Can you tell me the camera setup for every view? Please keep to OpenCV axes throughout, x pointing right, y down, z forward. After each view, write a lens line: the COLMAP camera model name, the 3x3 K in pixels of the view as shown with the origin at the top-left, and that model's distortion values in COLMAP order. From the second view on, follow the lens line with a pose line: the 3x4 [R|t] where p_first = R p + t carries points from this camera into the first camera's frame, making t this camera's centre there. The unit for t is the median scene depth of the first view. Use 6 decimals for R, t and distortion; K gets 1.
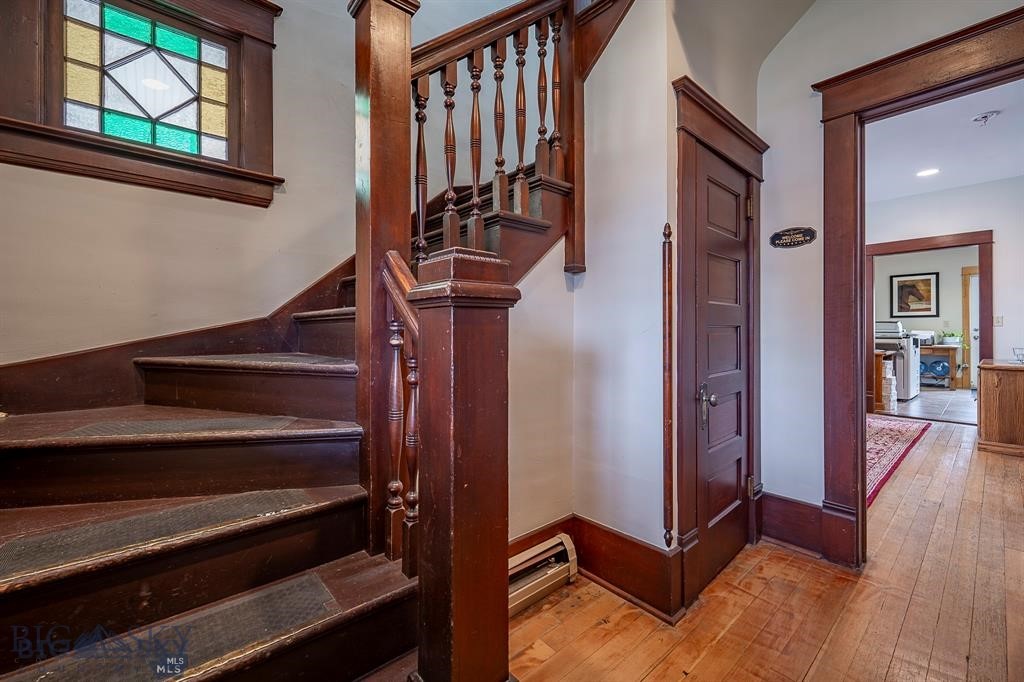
lens RADIAL K [[421.7, 0, 509.2], [0, 421.7, 334.5], [0, 0, 1]] dist [0.000203, -0.000686]
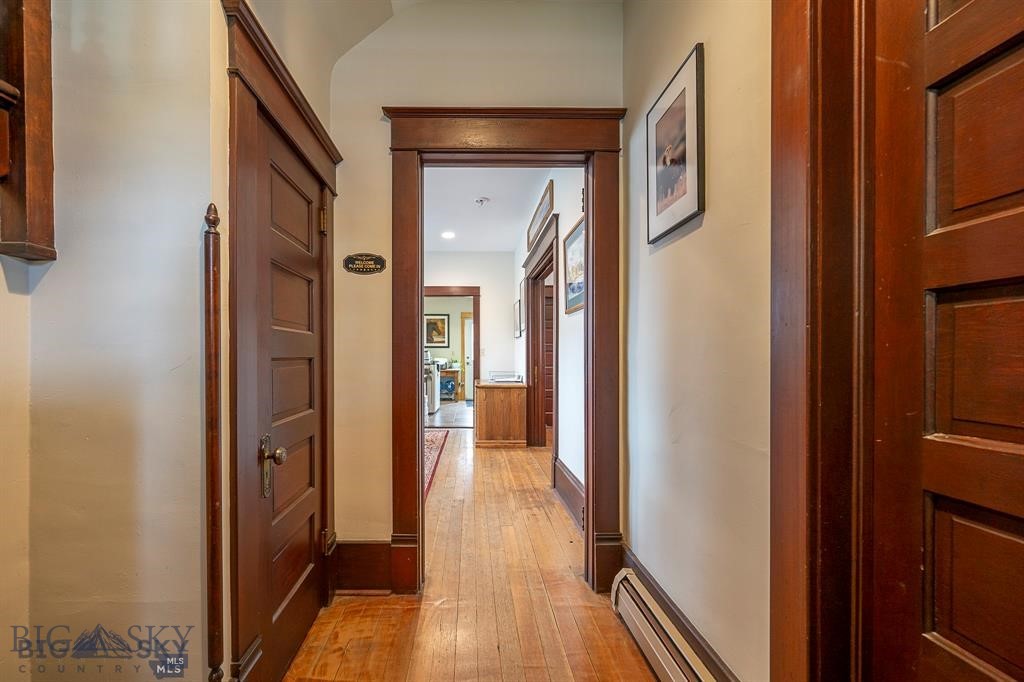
lens RADIAL K [[421.7, 0, 467.4], [0, 421.7, 360.6], [0, 0, 1]] dist [0.000203, -0.000686]
pose [[0.651580, -0.003347, 0.758573, 0.104507], [0.000009, 0.999990, 0.004405, -0.017403], [-0.758580, -0.002864, 0.651574, 0.207898]]
